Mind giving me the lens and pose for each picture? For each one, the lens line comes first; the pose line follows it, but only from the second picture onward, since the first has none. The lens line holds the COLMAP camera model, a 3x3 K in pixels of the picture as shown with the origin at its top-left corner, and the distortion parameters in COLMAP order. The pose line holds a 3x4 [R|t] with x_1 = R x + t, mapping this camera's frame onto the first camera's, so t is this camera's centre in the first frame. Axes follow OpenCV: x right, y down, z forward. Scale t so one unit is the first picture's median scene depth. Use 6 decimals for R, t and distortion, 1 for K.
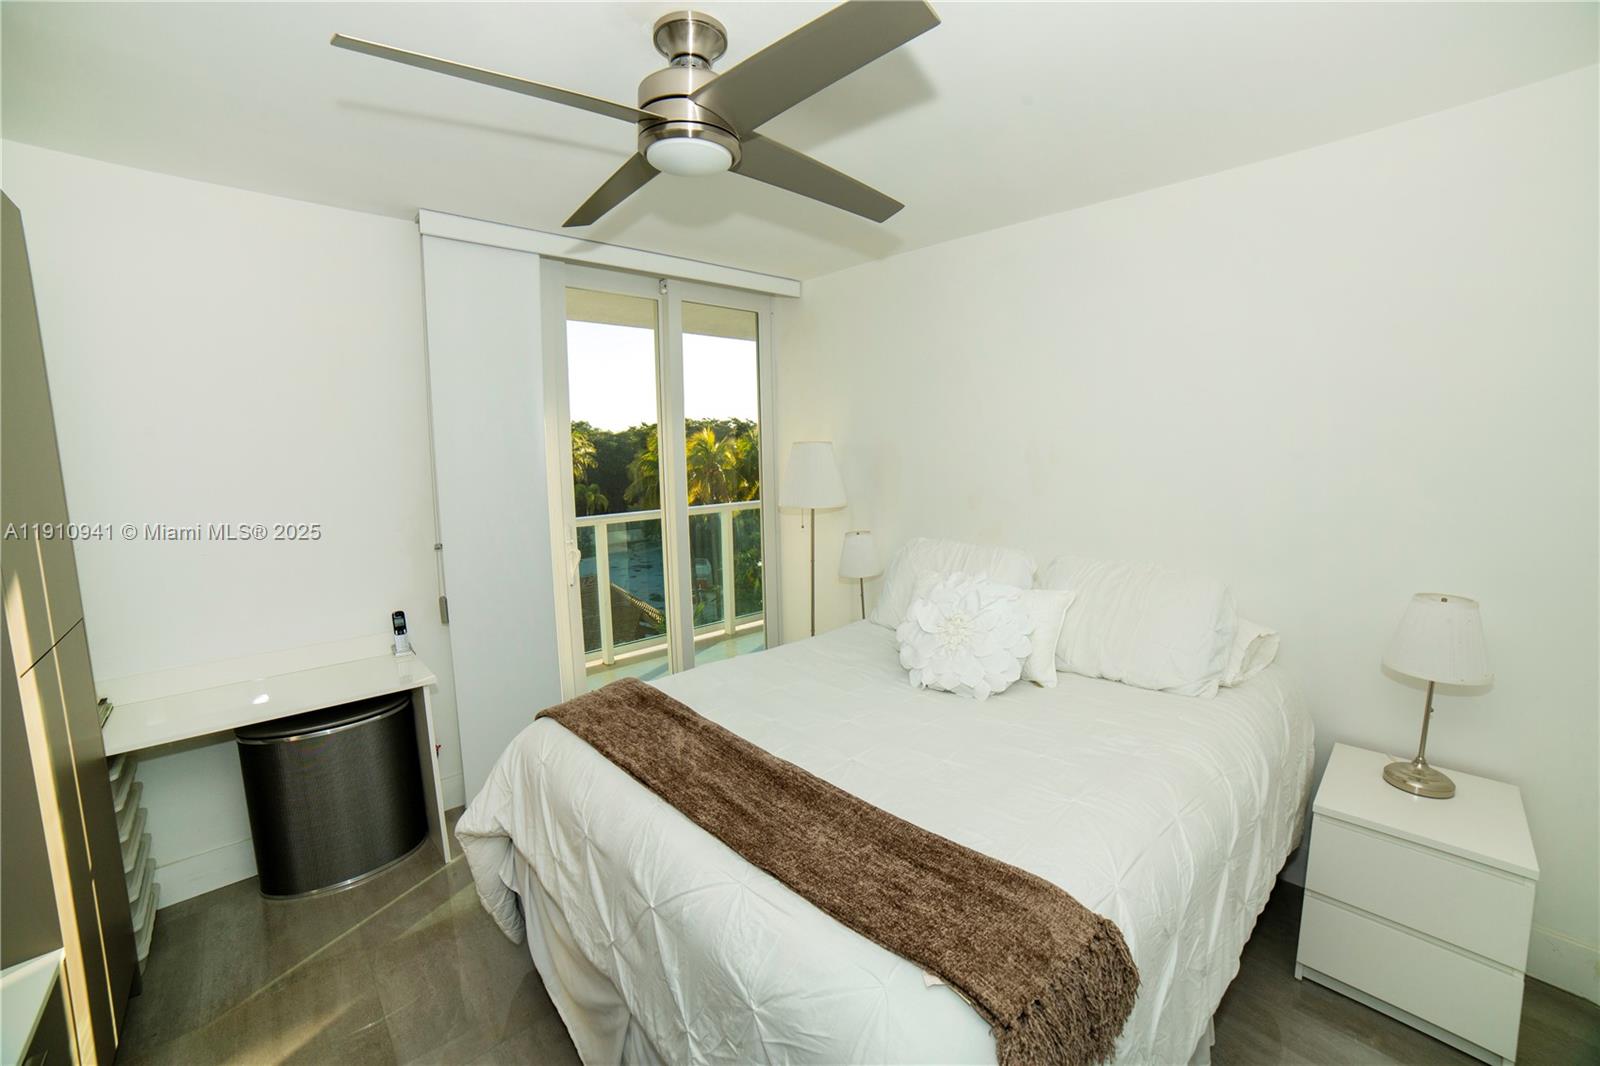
lens RADIAL K [[661.0, 0, 800.1], [0, 661.0, 526.7], [0, 0, 1]] dist [-0.086323, 0.026274]
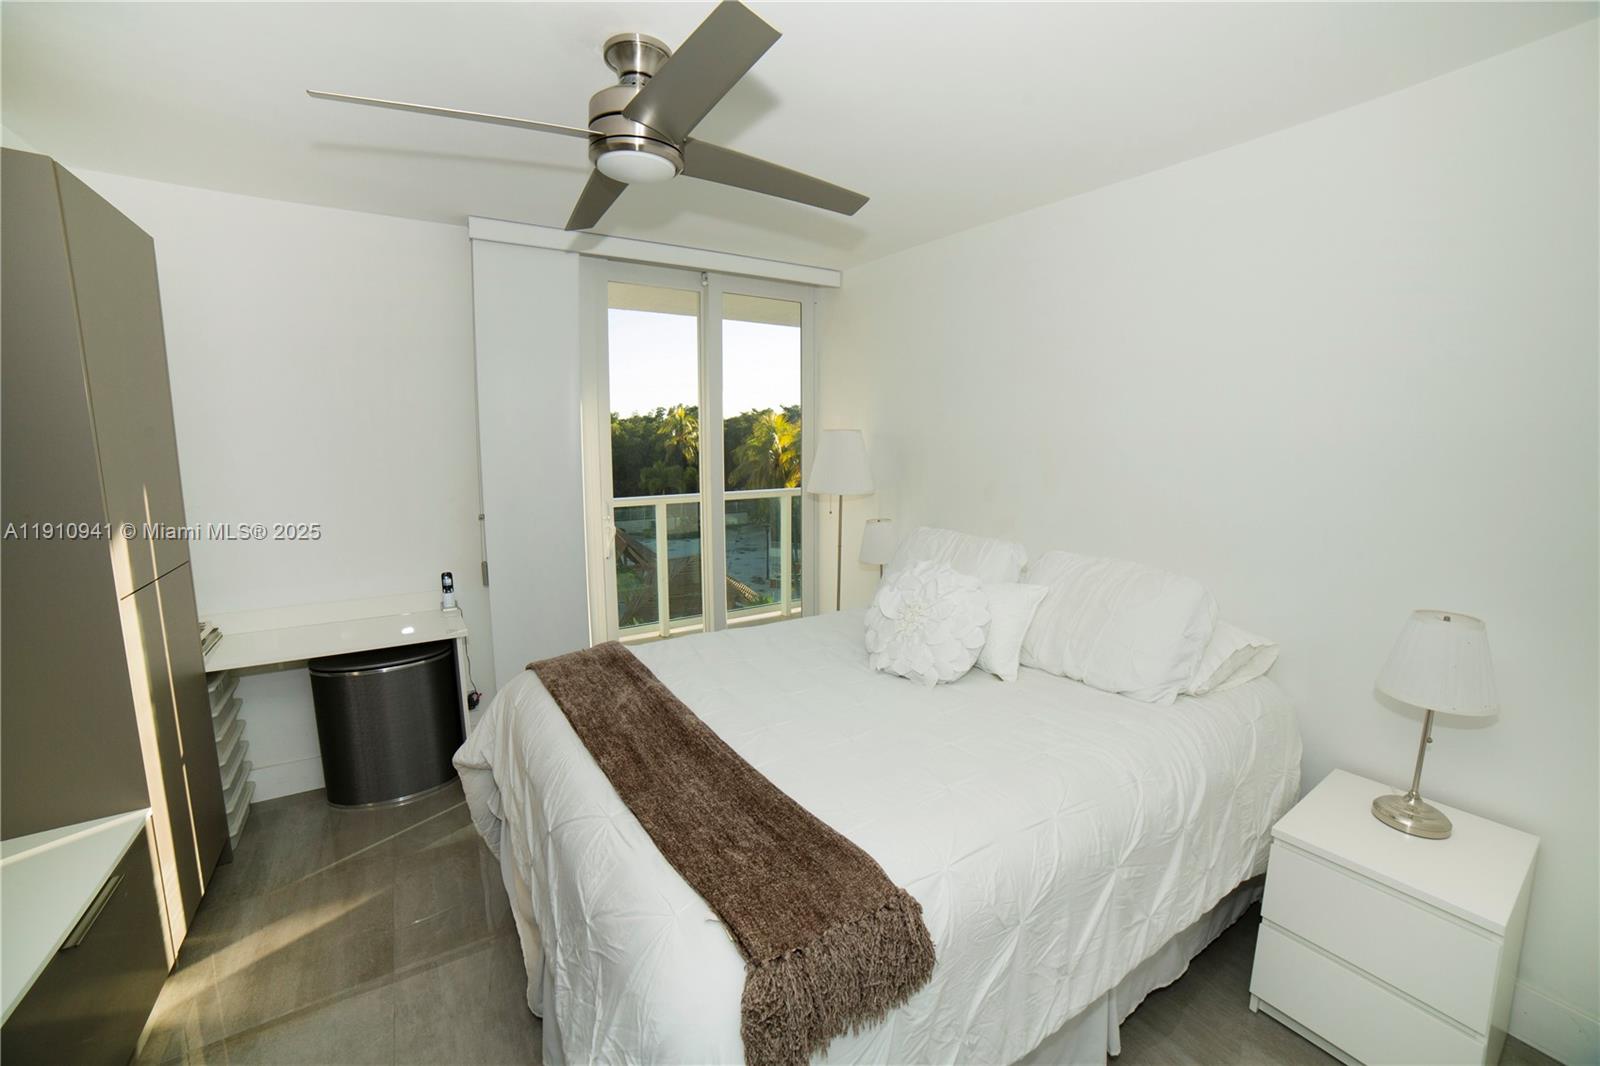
lens RADIAL K [[661.0, 0, 800.1], [0, 661.0, 526.7], [0, 0, 1]] dist [-0.086323, 0.026274]
pose [[0.984267, 0.042004, -0.171620, 0.247592], [-0.038828, 0.999008, 0.021824, 0.002551], [0.172366, -0.014817, 0.984921, -0.031340]]
